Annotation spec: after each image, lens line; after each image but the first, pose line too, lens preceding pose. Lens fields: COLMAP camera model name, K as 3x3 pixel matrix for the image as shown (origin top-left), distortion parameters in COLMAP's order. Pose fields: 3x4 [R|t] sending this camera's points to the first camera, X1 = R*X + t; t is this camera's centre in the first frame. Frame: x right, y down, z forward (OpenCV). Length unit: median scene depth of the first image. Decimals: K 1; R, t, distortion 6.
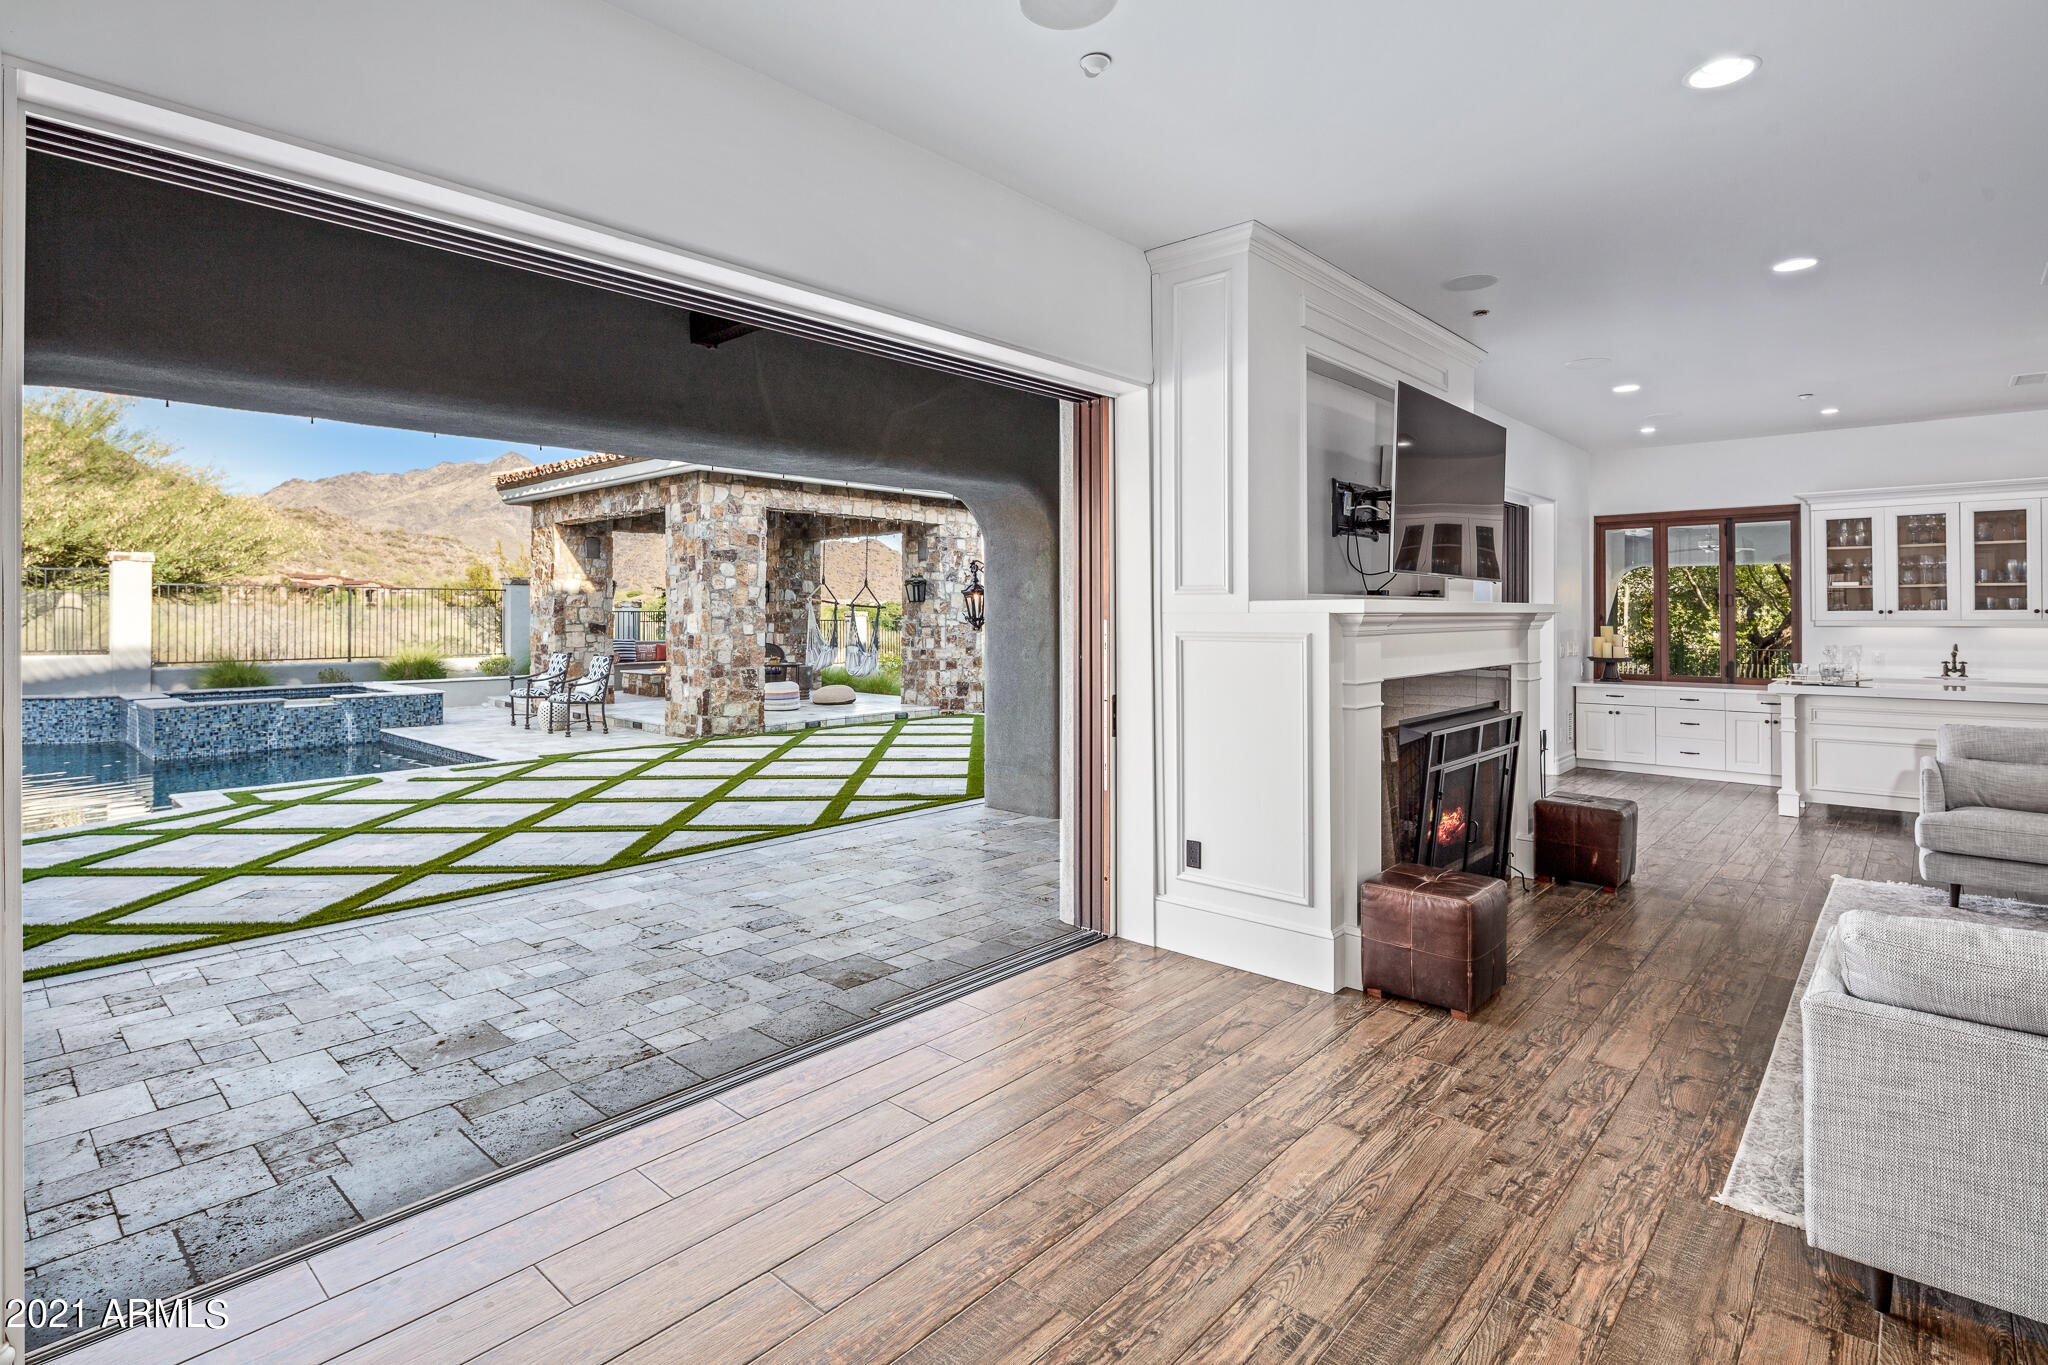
lens RADIAL K [[997.4, 0, 1020.2], [0, 997.4, 603.9], [0, 0, 1]] dist [-0.000910, -0.001432]
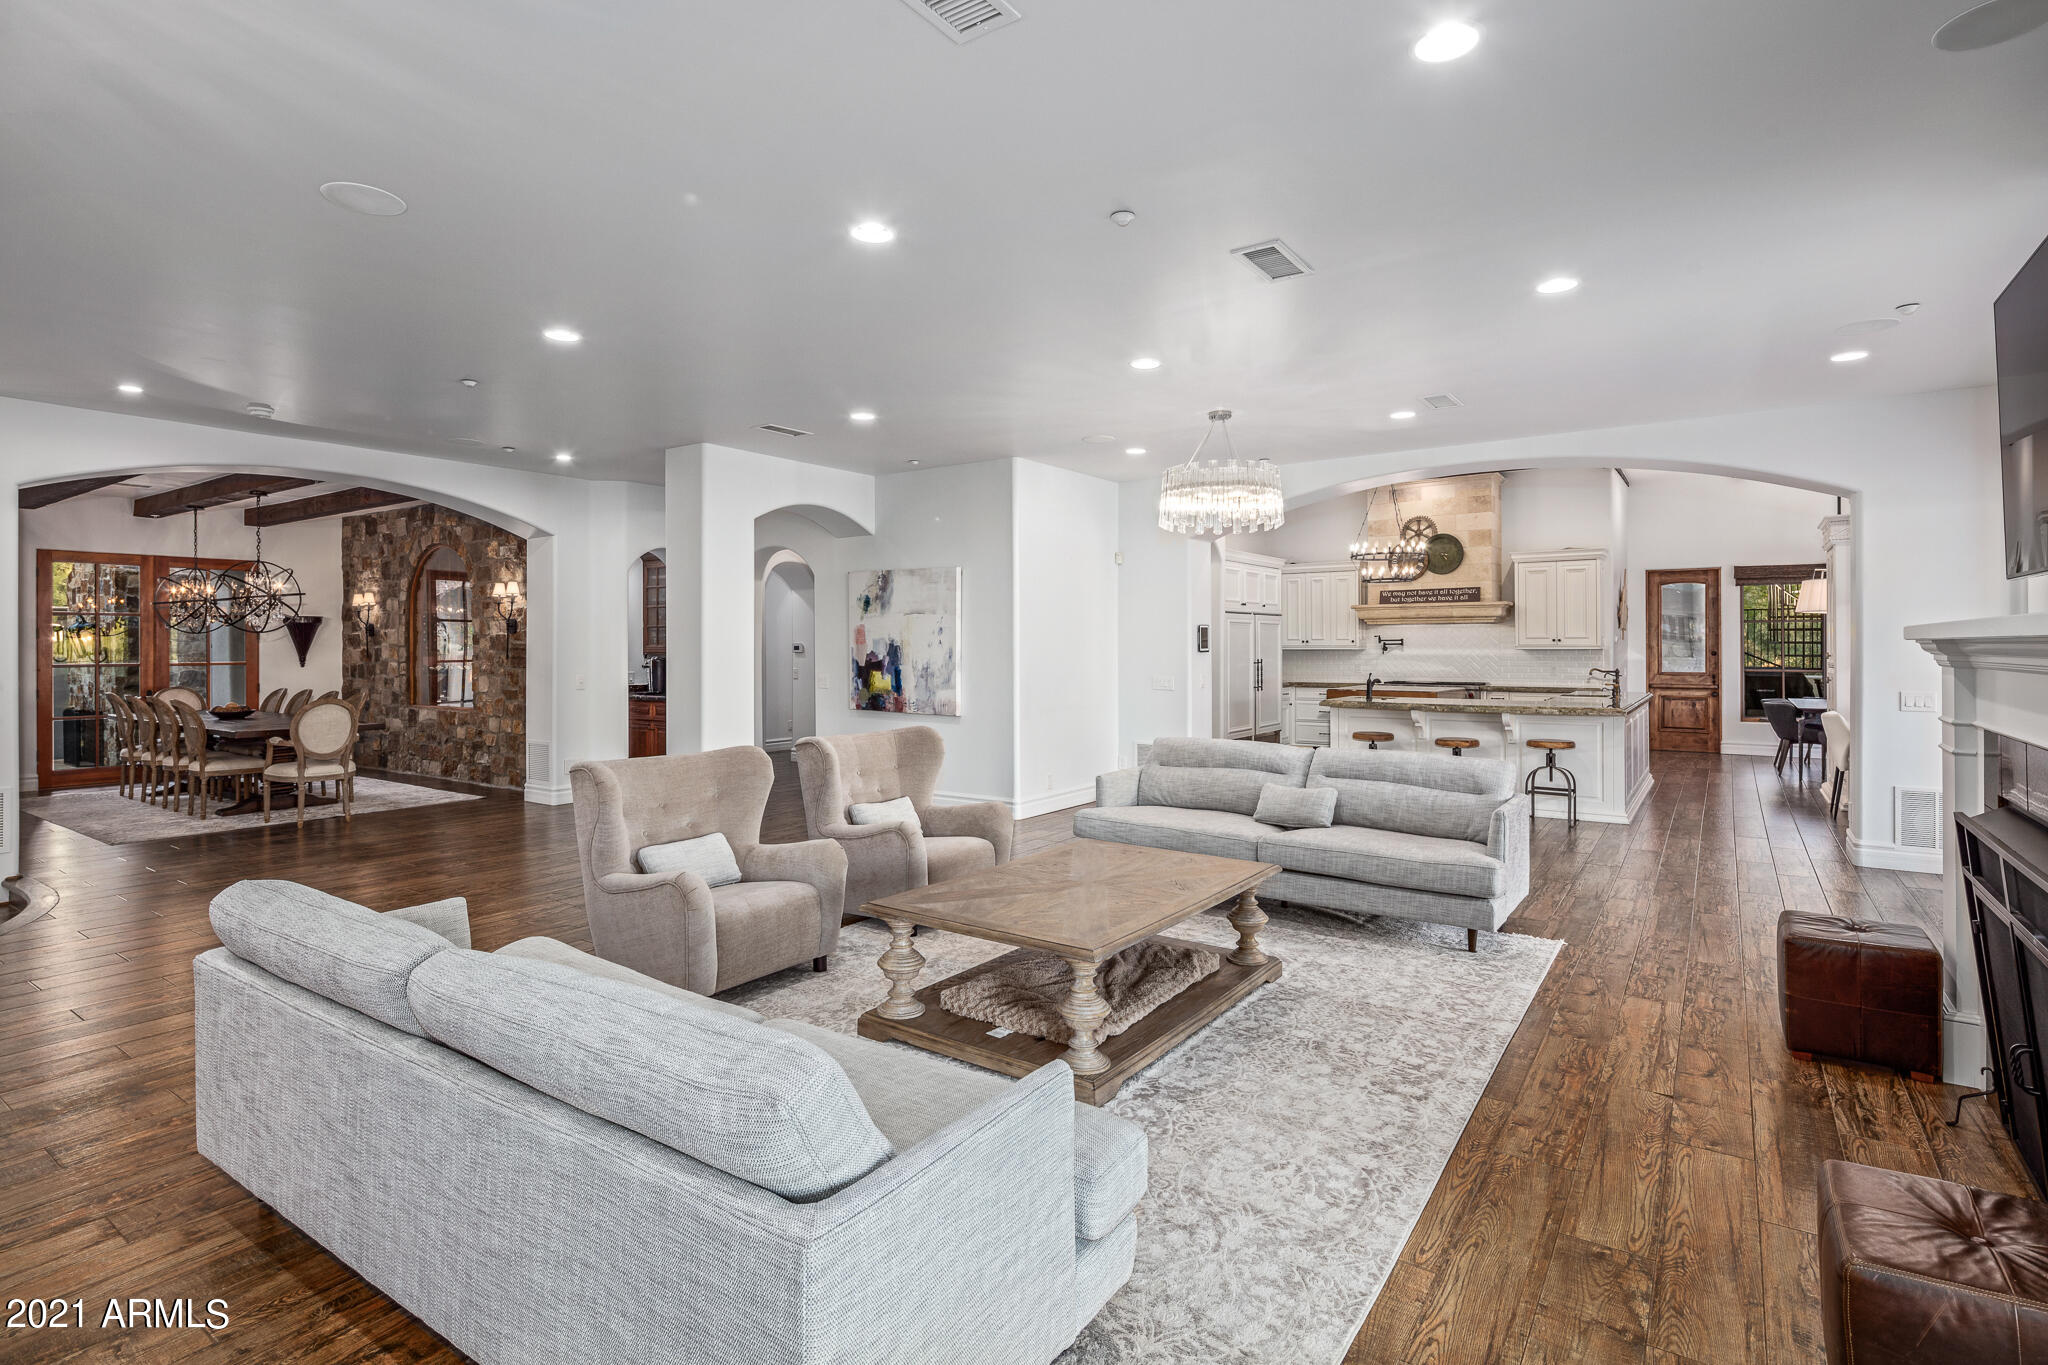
lens RADIAL K [[997.4, 0, 1019.2], [0, 997.4, 648.1], [0, 0, 1]] dist [-0.000910, -0.001432]
pose [[-0.992437, 0.005204, -0.122646, 0.401793], [0.006294, 0.999944, -0.008509, 0.006569], [0.122595, -0.009216, -0.992414, 0.565968]]
